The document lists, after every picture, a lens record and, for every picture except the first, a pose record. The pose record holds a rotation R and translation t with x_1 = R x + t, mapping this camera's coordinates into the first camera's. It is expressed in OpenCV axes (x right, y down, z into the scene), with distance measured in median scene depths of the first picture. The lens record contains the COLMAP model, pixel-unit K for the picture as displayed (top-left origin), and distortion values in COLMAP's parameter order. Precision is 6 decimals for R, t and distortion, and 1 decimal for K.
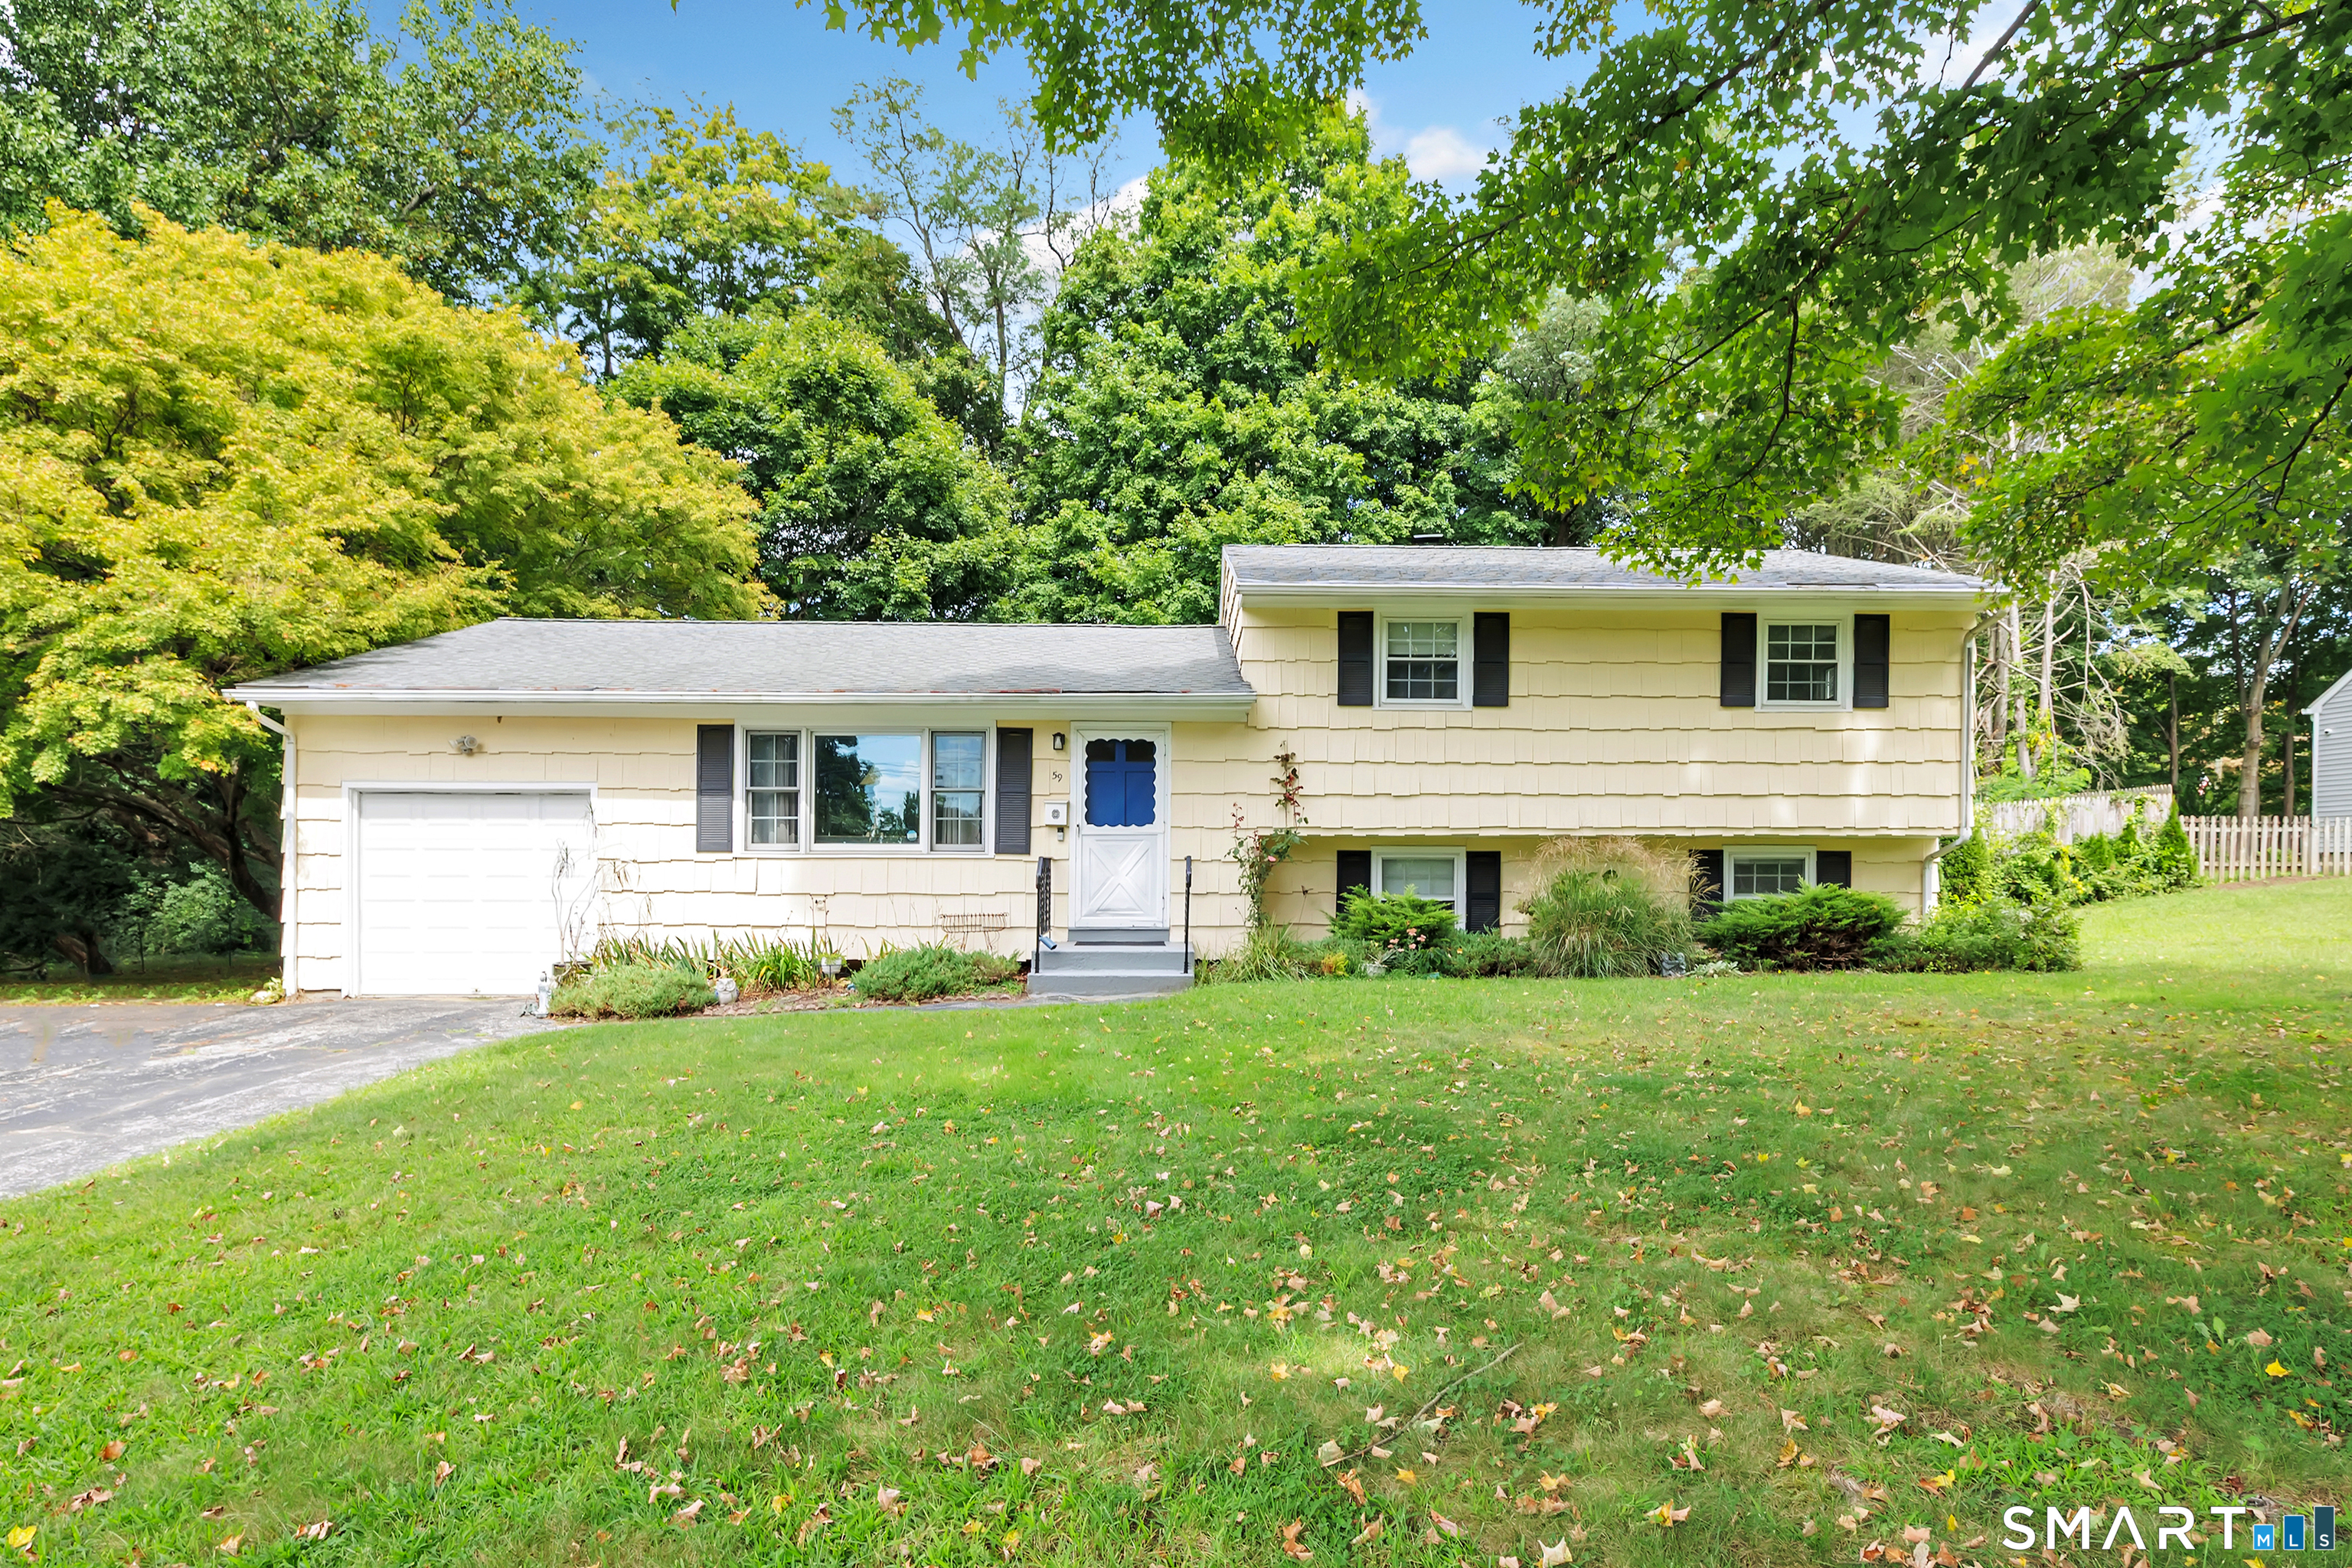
lens RADIAL K [[1112.4, 0, 1204.1], [0, 1112.4, 757.7], [0, 0, 1]] dist [0.004558, 0.000130]
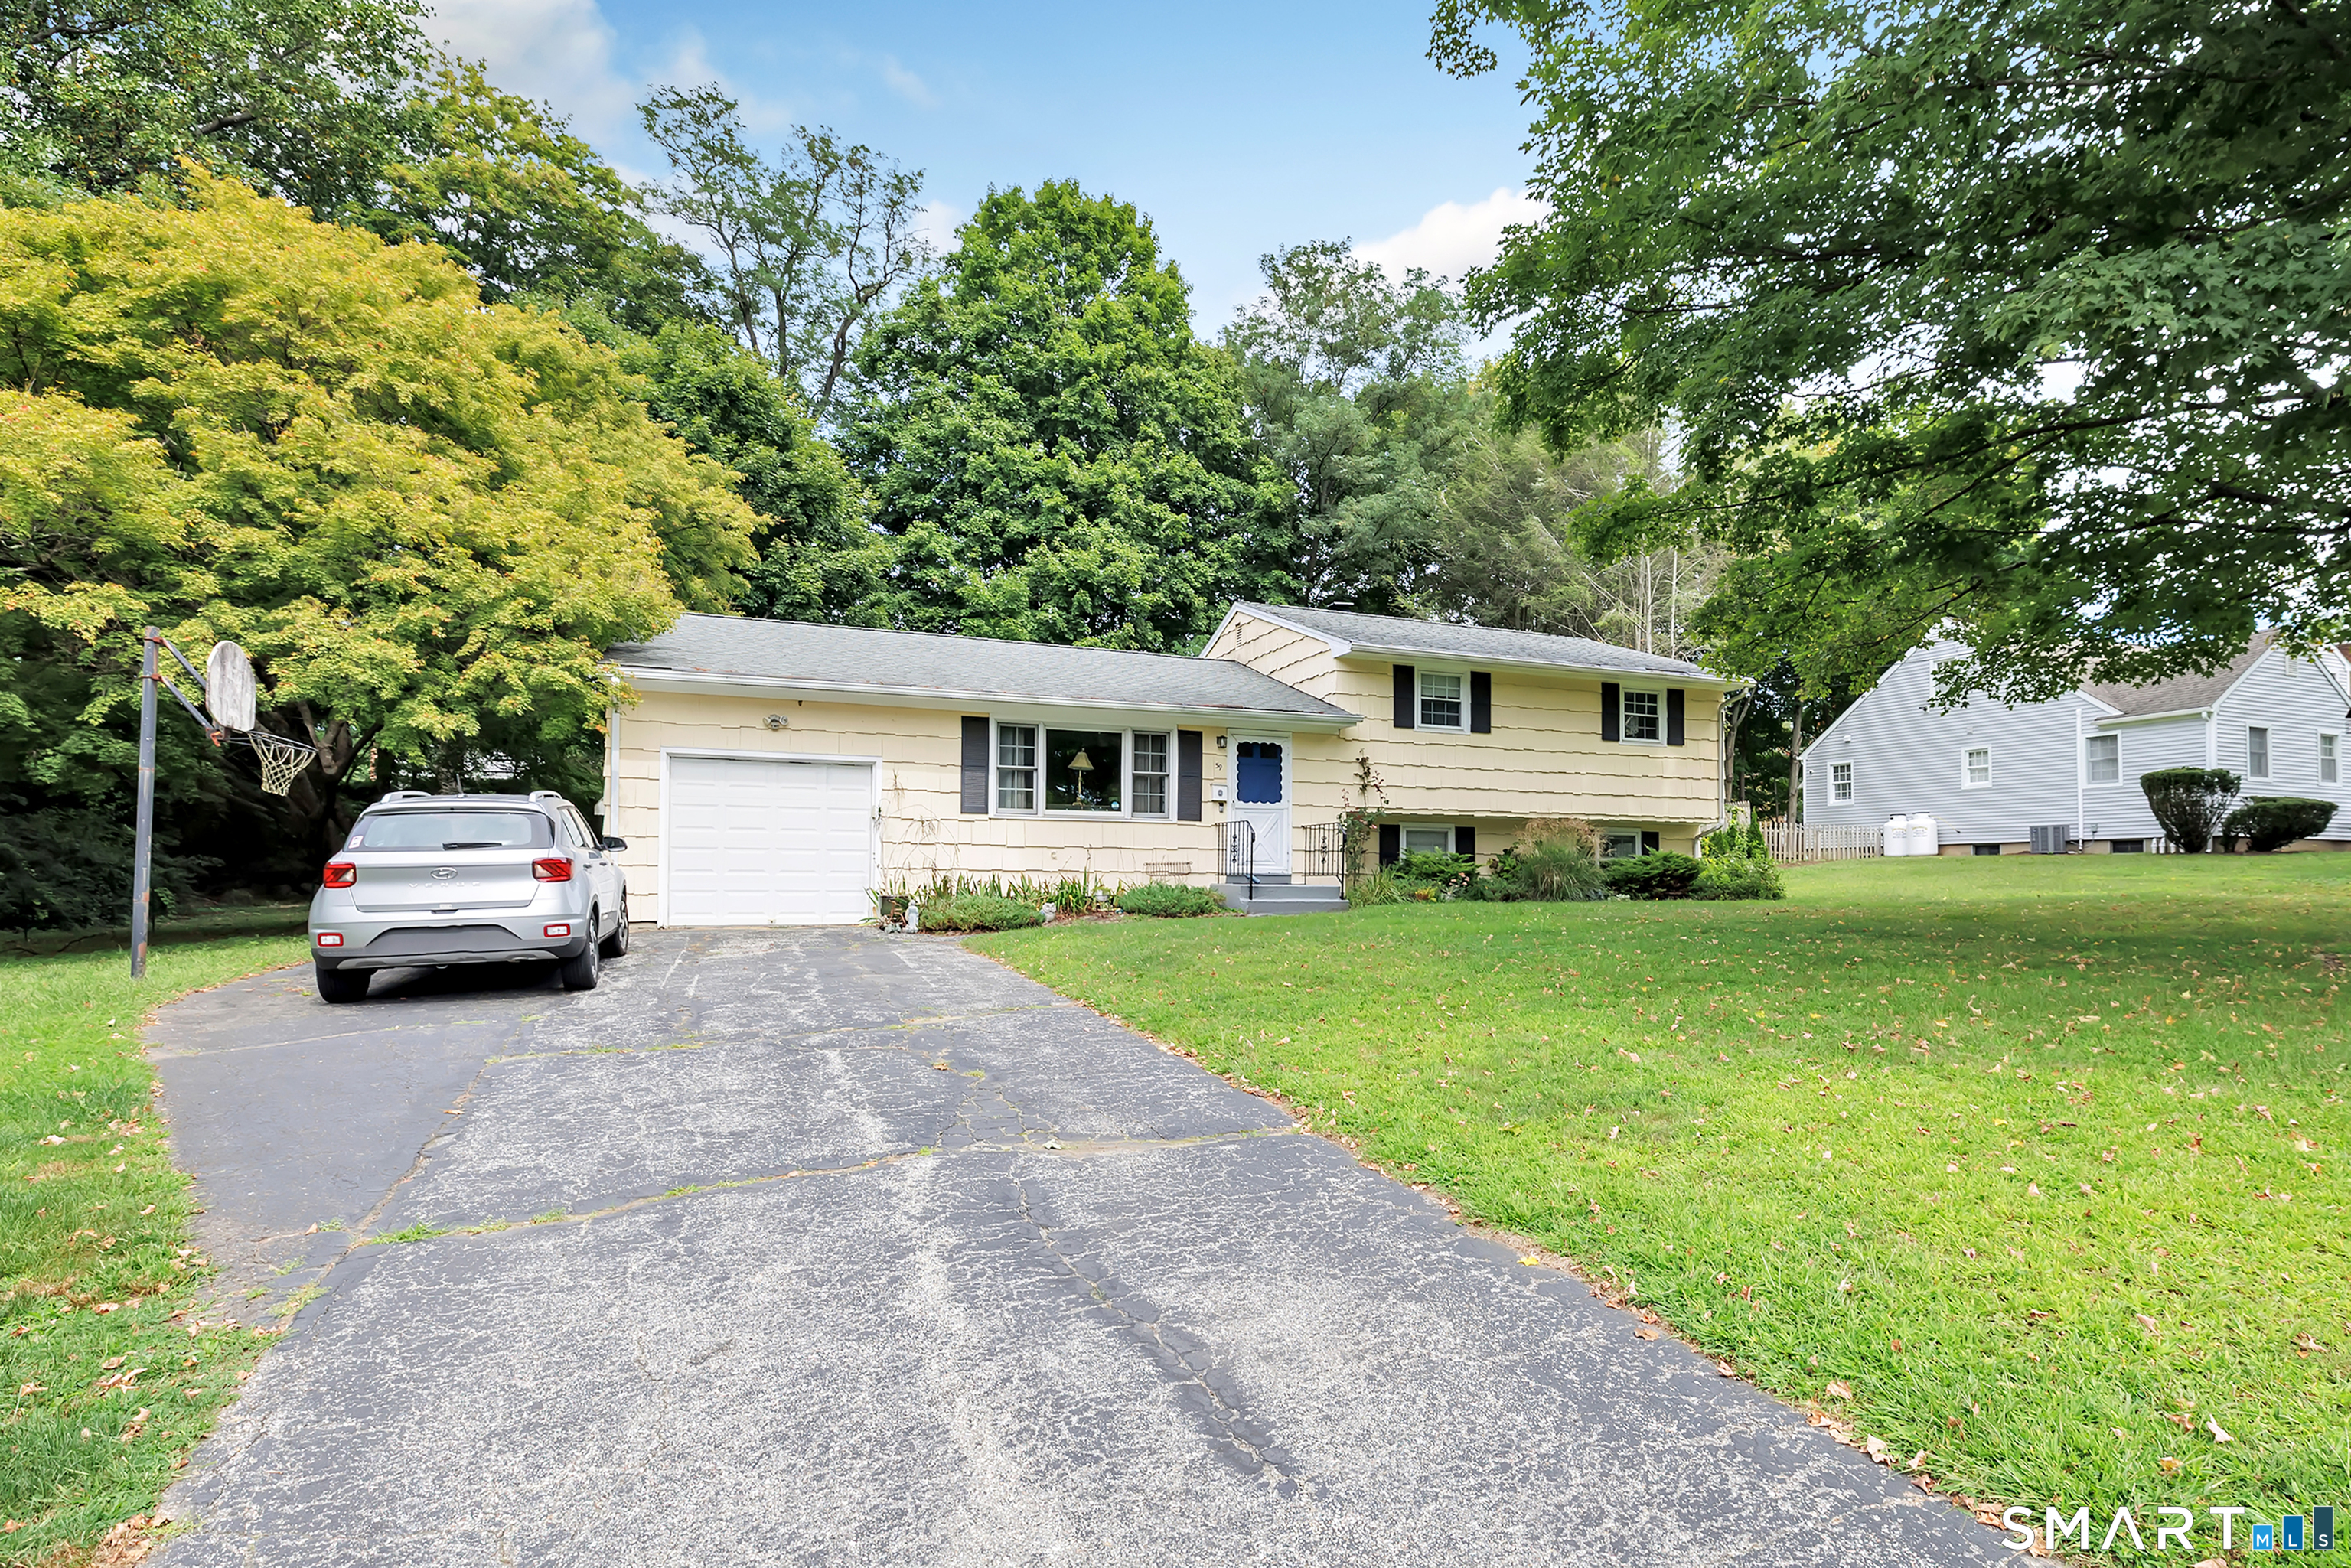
lens RADIAL K [[1057.8, 0, 1179.8], [0, 1057.8, 710.5], [0, 0, 1]] dist [0.003174, 0.001009]
pose [[0.946830, 0.057461, 0.316560, -0.585369], [-0.041966, 0.997573, -0.055556, 0.021787], [-0.318984, 0.039318, 0.946944, -0.255484]]
